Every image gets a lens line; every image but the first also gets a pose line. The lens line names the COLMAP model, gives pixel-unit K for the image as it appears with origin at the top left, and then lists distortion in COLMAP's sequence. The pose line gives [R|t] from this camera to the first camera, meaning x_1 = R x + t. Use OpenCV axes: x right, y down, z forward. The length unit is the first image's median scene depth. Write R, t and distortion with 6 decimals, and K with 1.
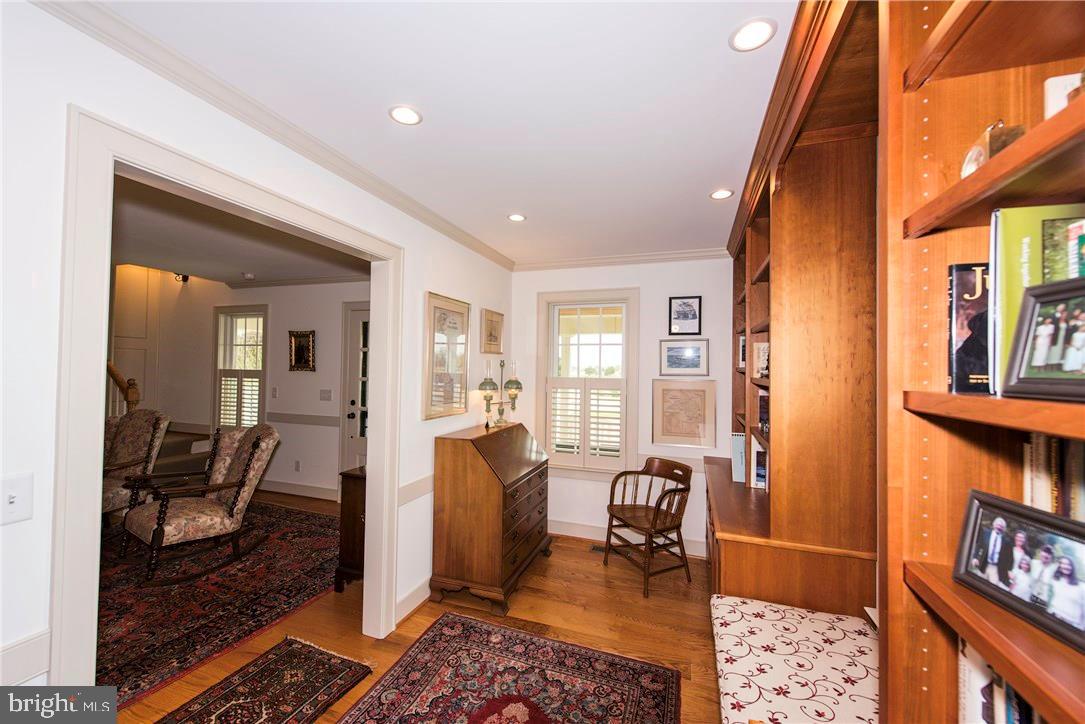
lens RADIAL K [[419.2, 0, 542.5], [0, 419.2, 362.0], [0, 0, 1]] dist [0.003480, 0.000075]
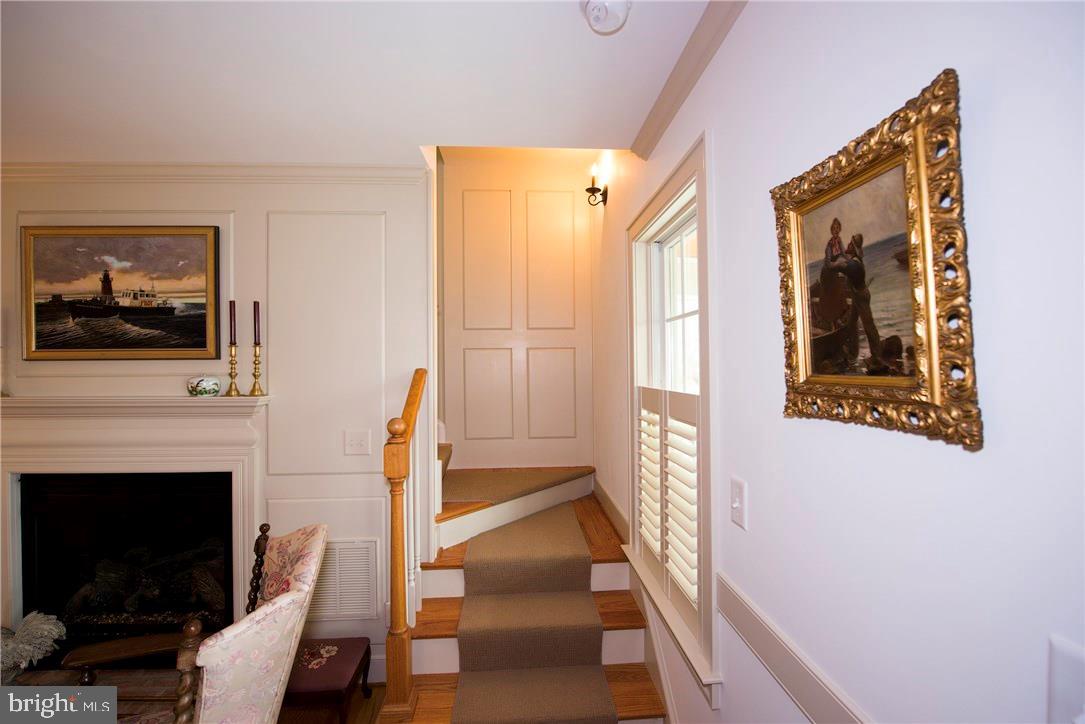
lens RADIAL K [[440.2, 0, 542.5], [0, 440.2, 362.0], [0, 0, 1]] dist [-0.025196, -0.000141]
pose [[0.387125, -0.030119, -0.921535, -0.470035], [0.030469, 0.999338, -0.019863, -0.000038], [0.921524, -0.020389, 0.387786, 0.830072]]
